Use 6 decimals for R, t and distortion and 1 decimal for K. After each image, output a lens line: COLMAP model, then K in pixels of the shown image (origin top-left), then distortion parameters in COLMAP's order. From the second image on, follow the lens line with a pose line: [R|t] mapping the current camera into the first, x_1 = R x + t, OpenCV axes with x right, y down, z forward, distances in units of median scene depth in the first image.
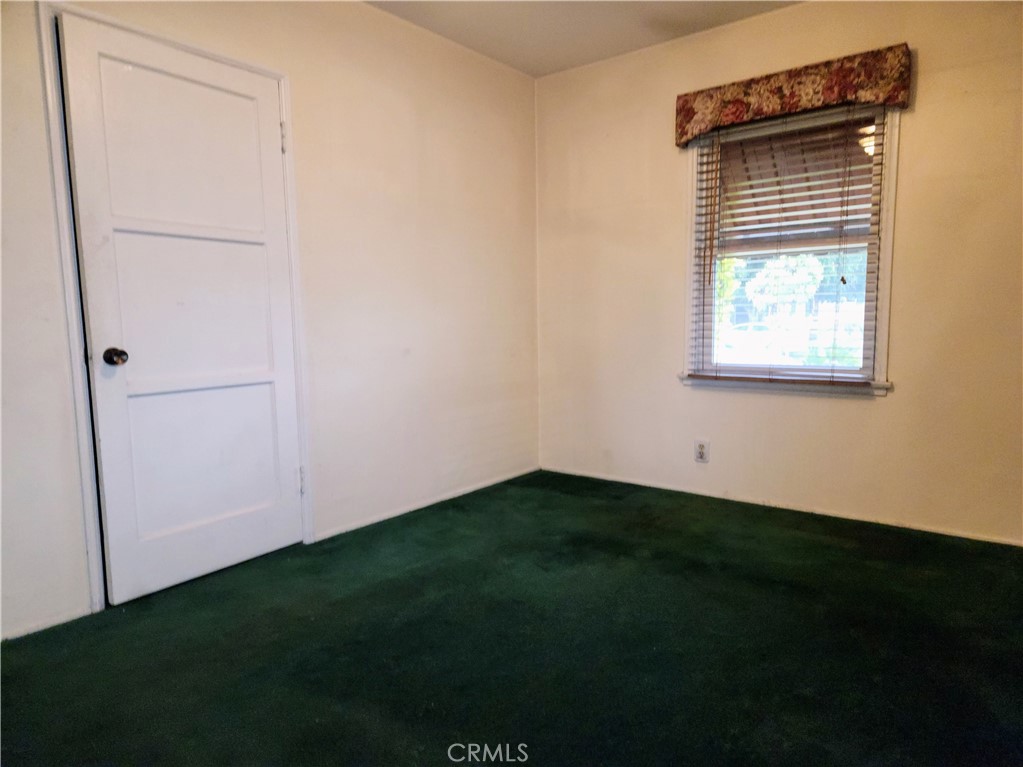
lens RADIAL K [[682.2, 0, 510.7], [0, 682.2, 379.2], [0, 0, 1]] dist [0.082128, -0.070539]
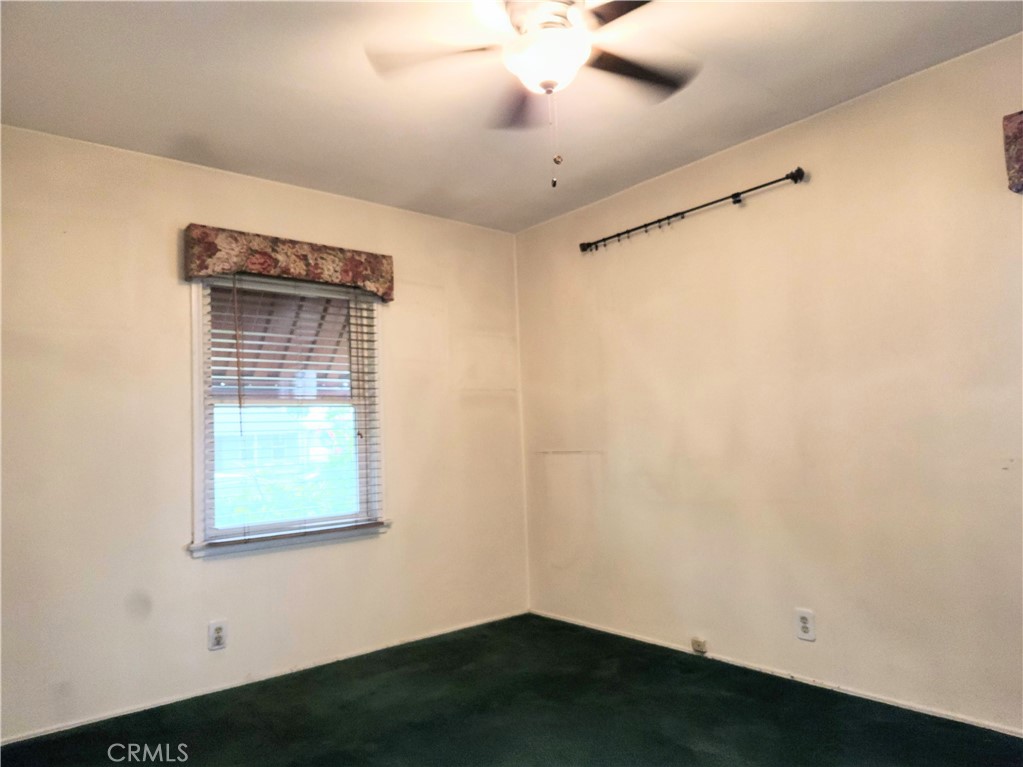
lens RADIAL K [[682.2, 0, 510.4], [0, 682.2, 390.8], [0, 0, 1]] dist [0.082128, -0.070539]
pose [[0.224844, 0.083584, 0.970803, -0.546795], [0.130307, 0.984785, -0.114968, -0.049988], [-0.965642, 0.152353, 0.210531, 0.494470]]
